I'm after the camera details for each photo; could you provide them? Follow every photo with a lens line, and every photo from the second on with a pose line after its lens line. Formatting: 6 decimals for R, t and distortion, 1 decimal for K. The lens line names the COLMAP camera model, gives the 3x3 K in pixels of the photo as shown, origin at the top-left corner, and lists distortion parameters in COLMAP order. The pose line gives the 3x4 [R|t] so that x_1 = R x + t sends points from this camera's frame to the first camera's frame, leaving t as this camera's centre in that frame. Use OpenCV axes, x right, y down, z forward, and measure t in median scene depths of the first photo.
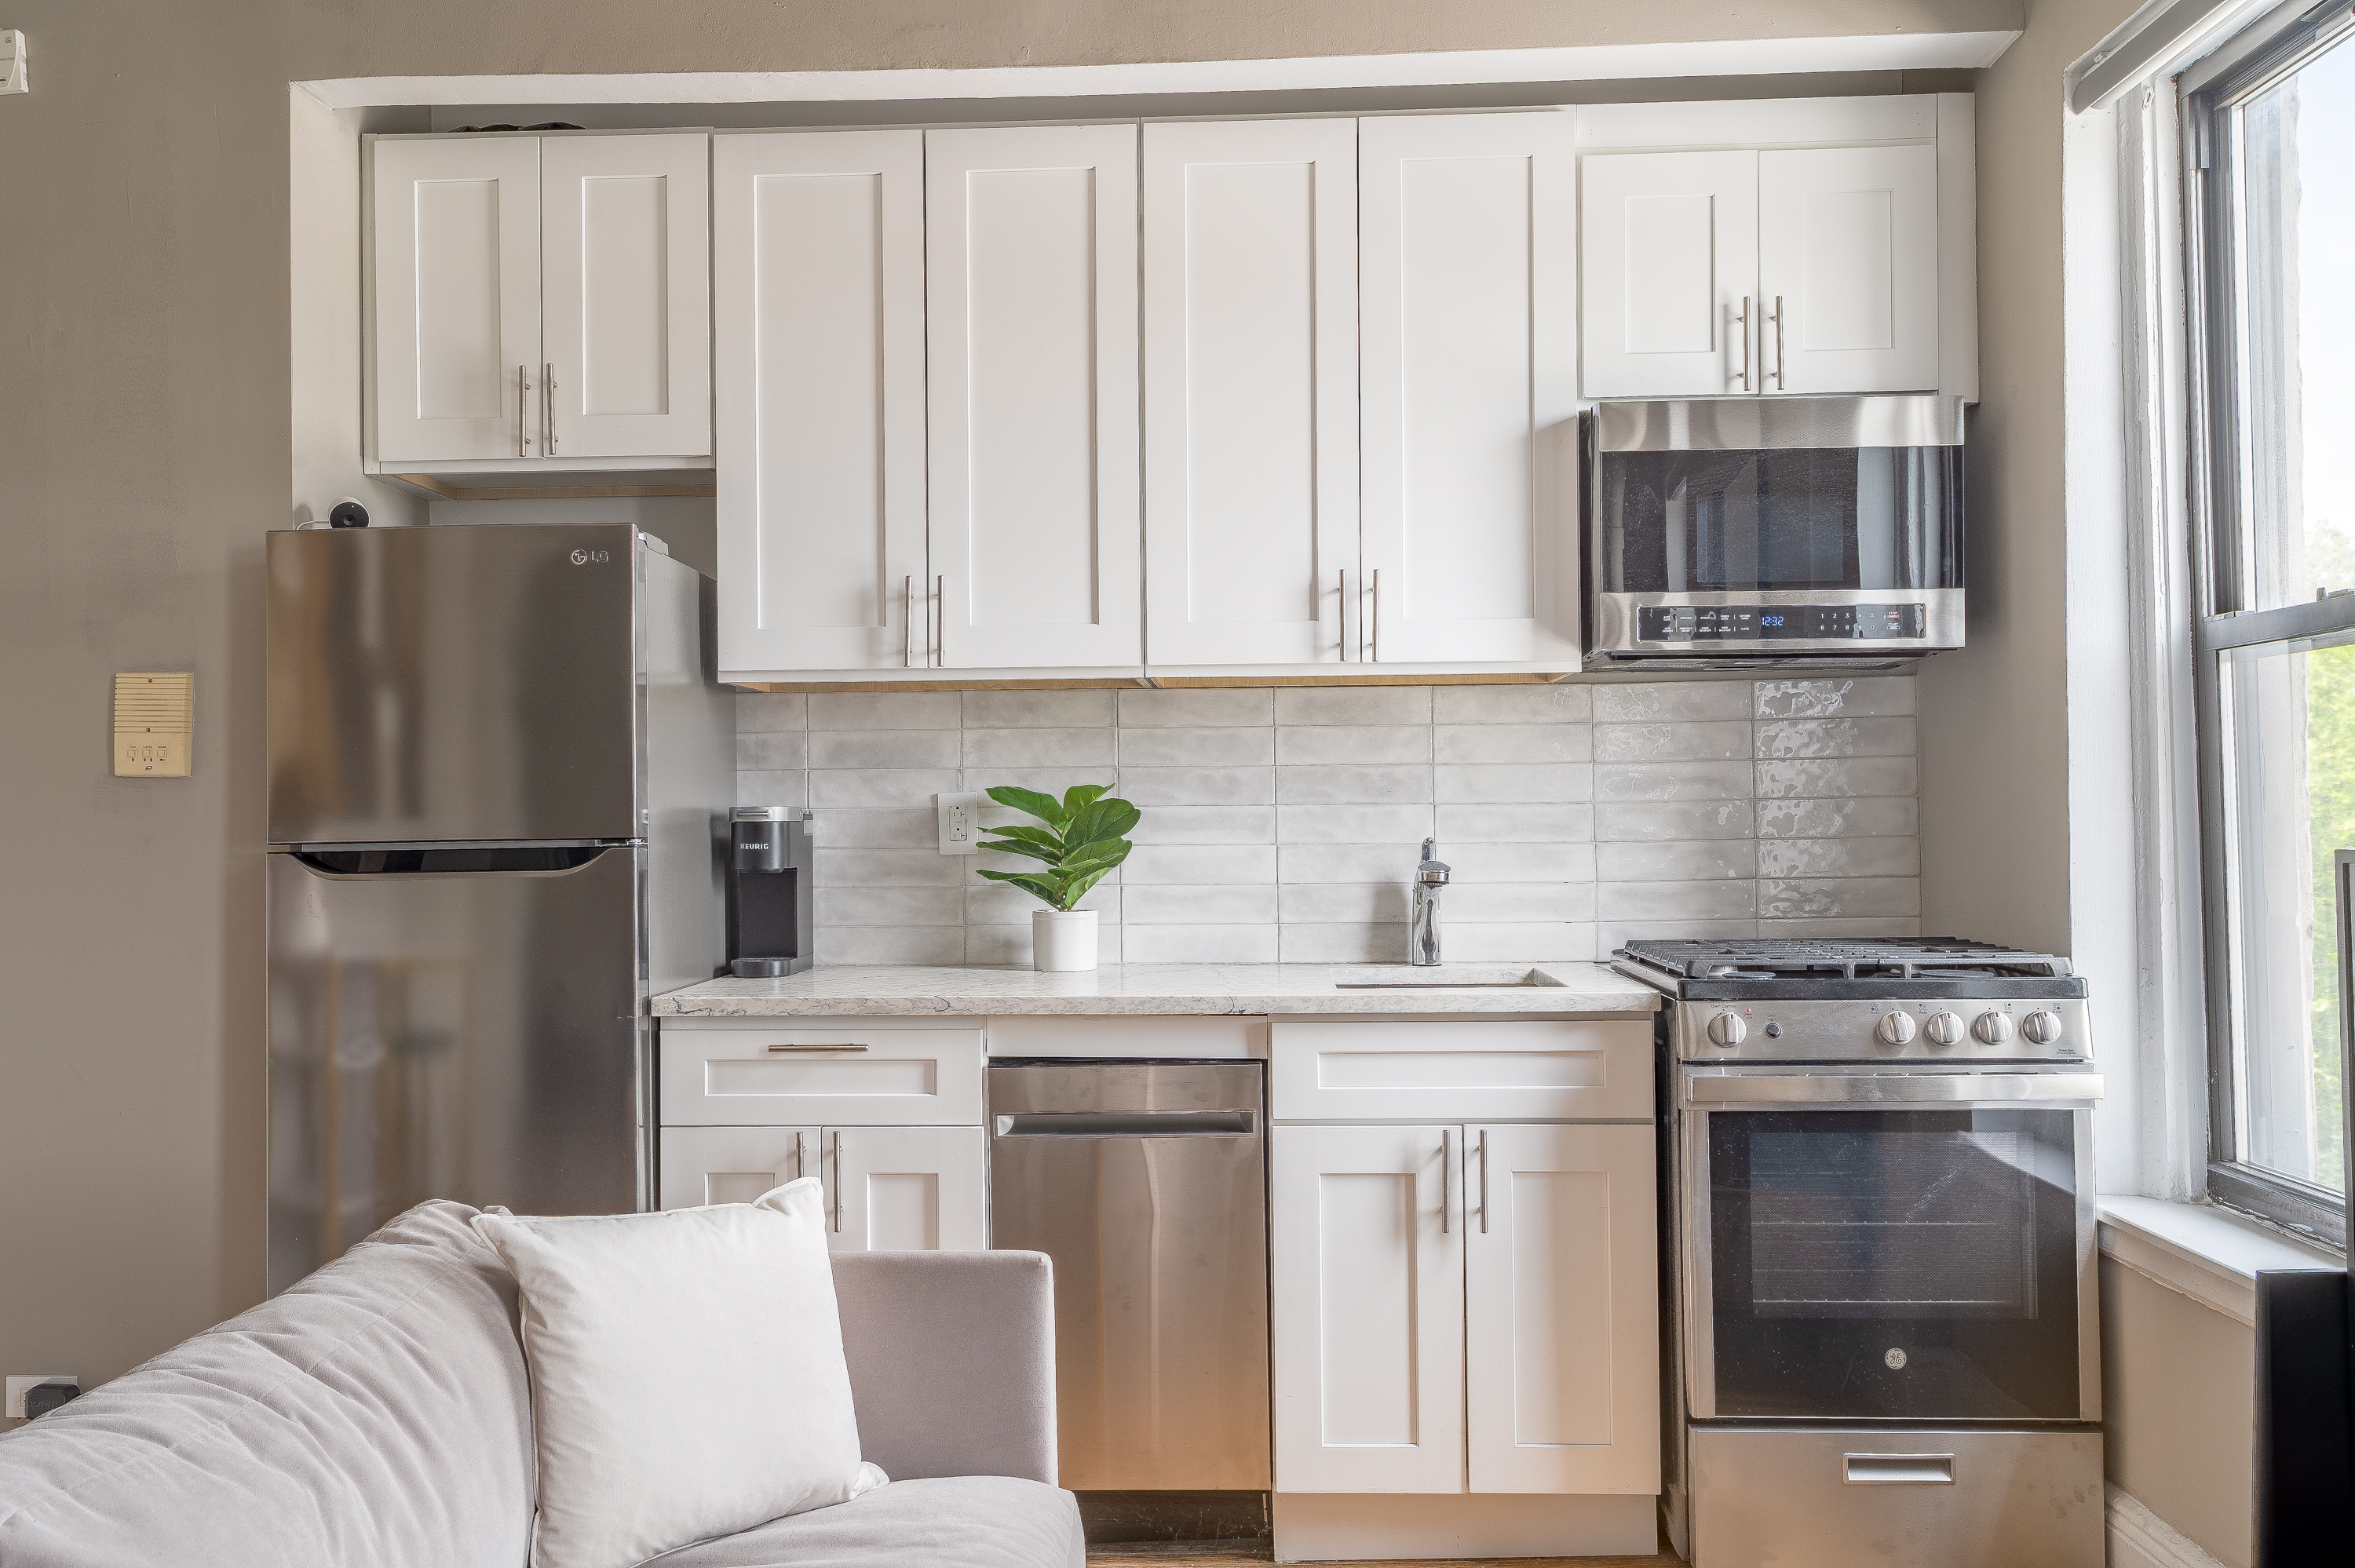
lens RADIAL K [[1940.8, 0, 1166.2], [0, 1940.8, 794.2], [0, 0, 1]] dist [0.014622, 0.007675]
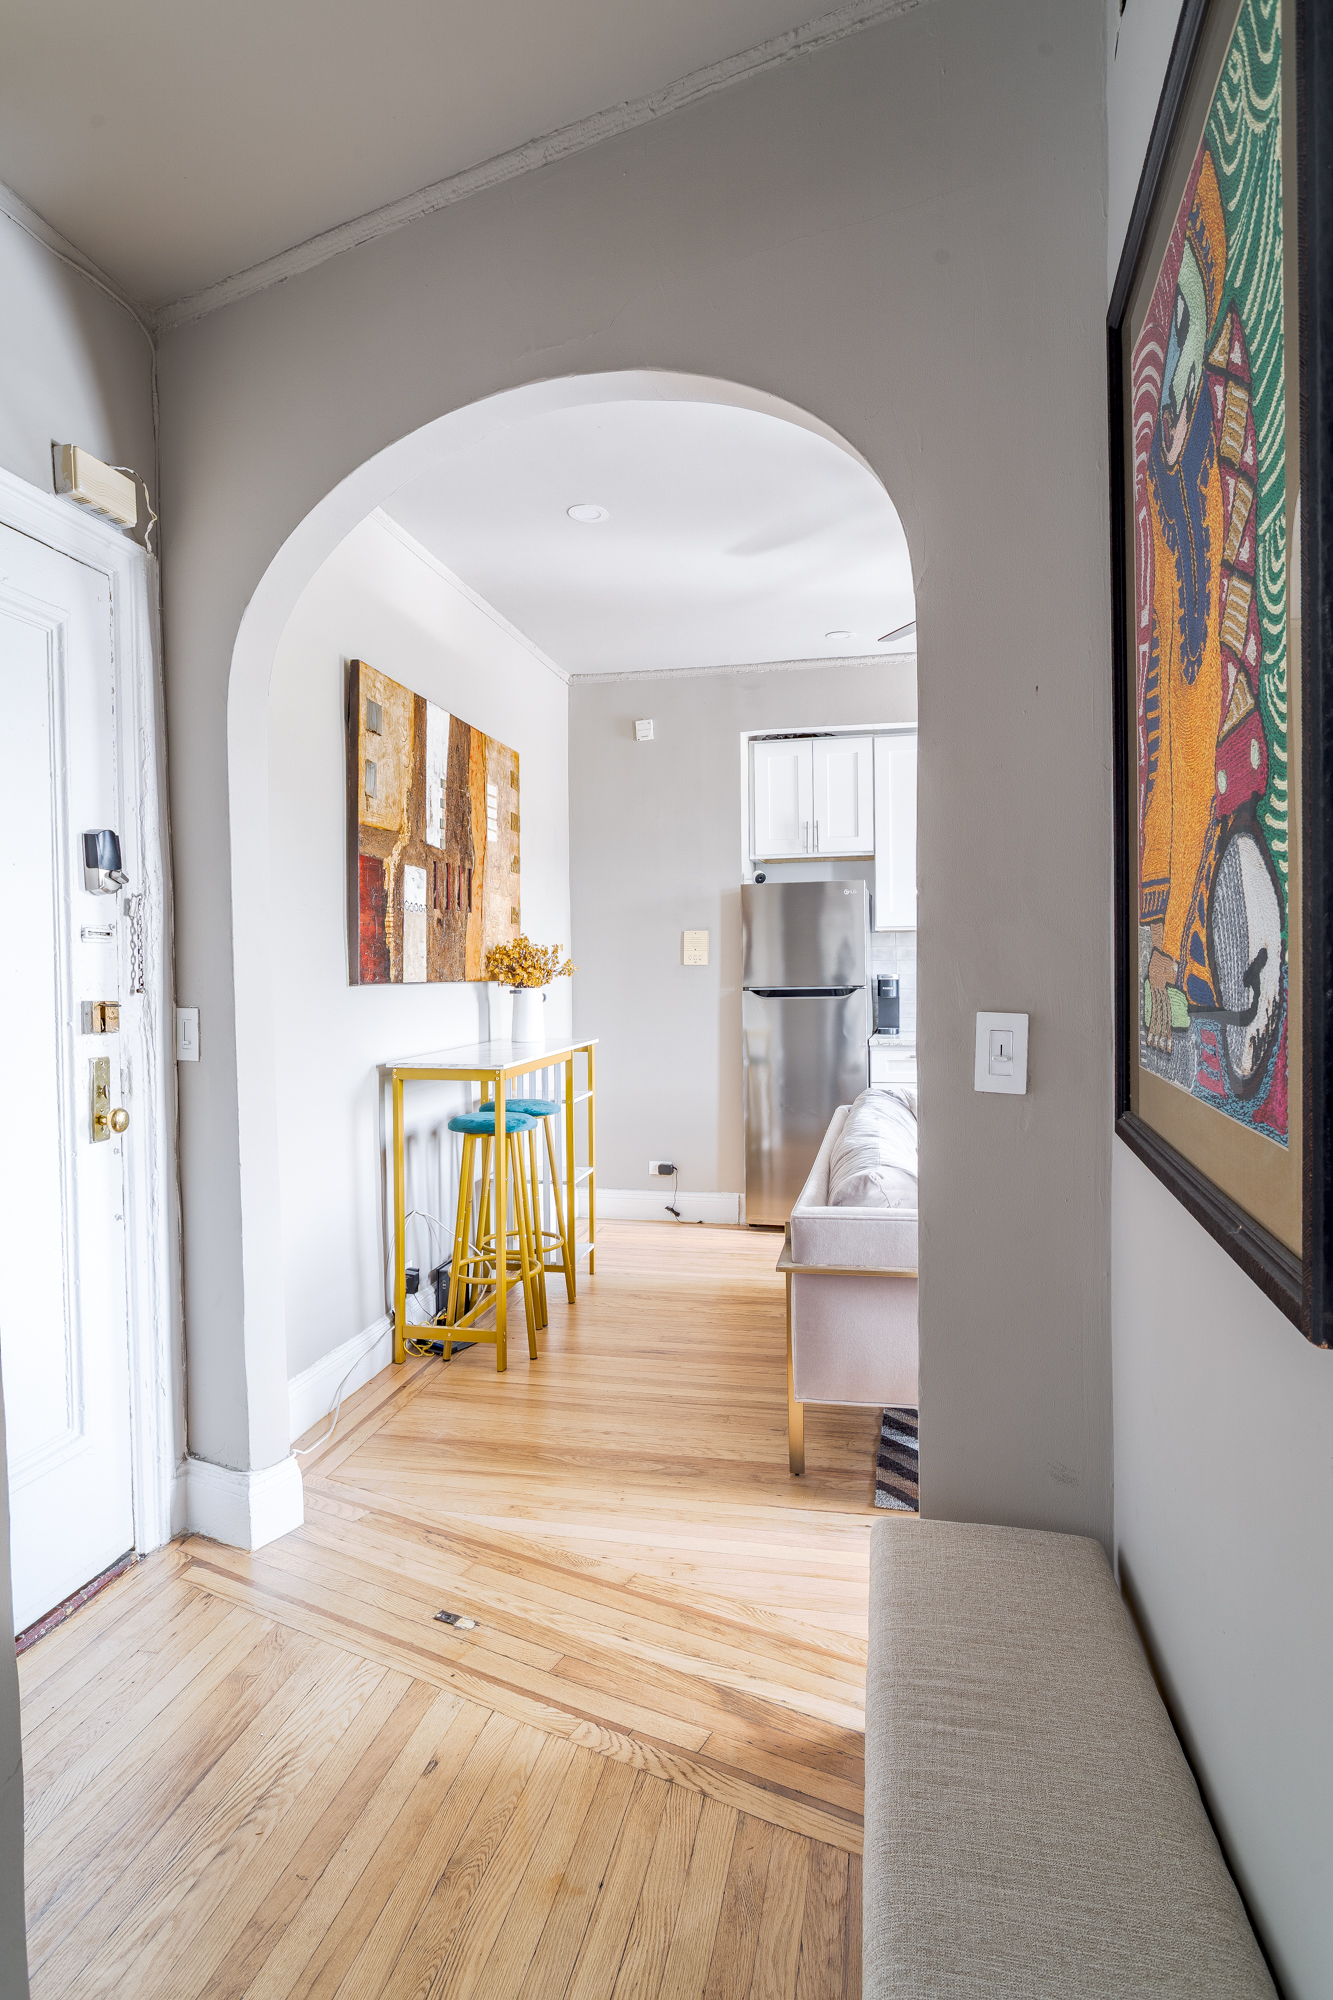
lens RADIAL K [[1170.0, 0, 669.7], [0, 1170.0, 986.5], [0, 0, 1]] dist [-0.003417, -0.000104]
pose [[0.985192, -0.000809, -0.171452, -0.238481], [0.004400, 0.999779, 0.020569, -0.013060], [0.171397, -0.021019, 0.984978, -0.749295]]
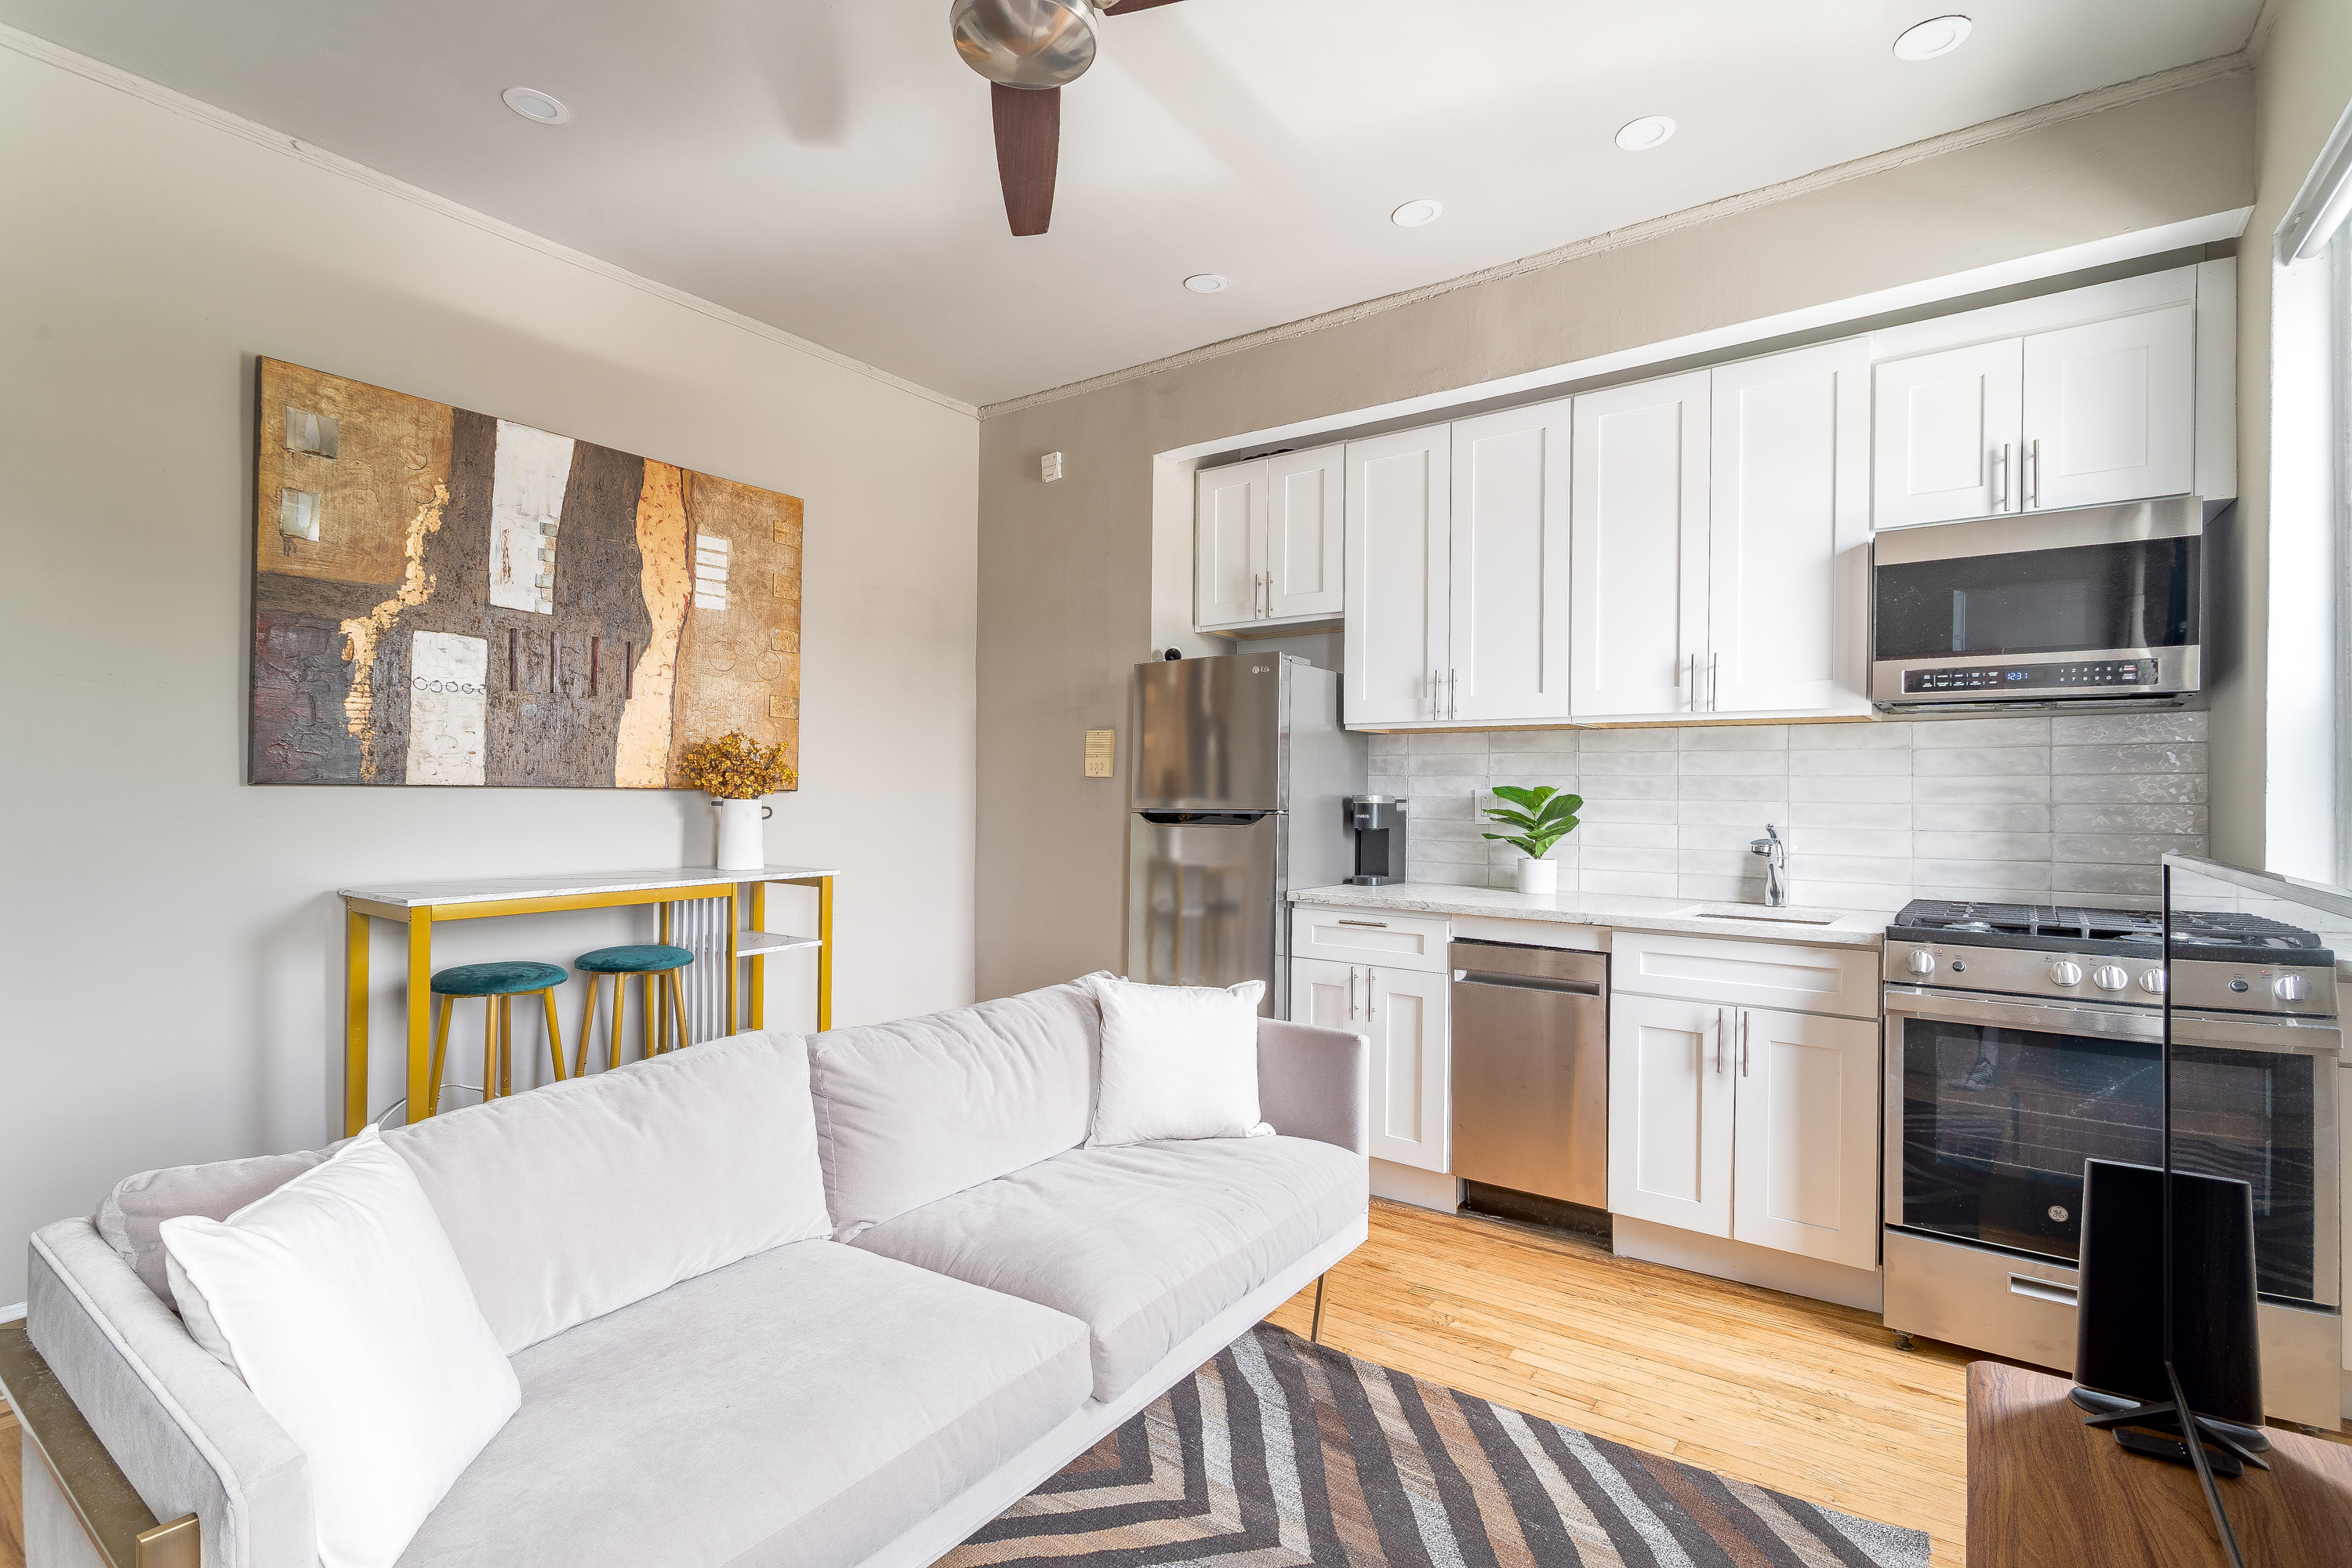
lens RADIAL K [[1119.8, 0, 1171.1], [0, 1119.8, 795.1], [0, 0, 1]] dist [-0.002911, -0.000700]
pose [[0.819178, 0.019324, -0.573214, 0.268899], [-0.013895, 0.999808, 0.013848, -0.006409], [0.573371, -0.003380, 0.819289, -0.002243]]
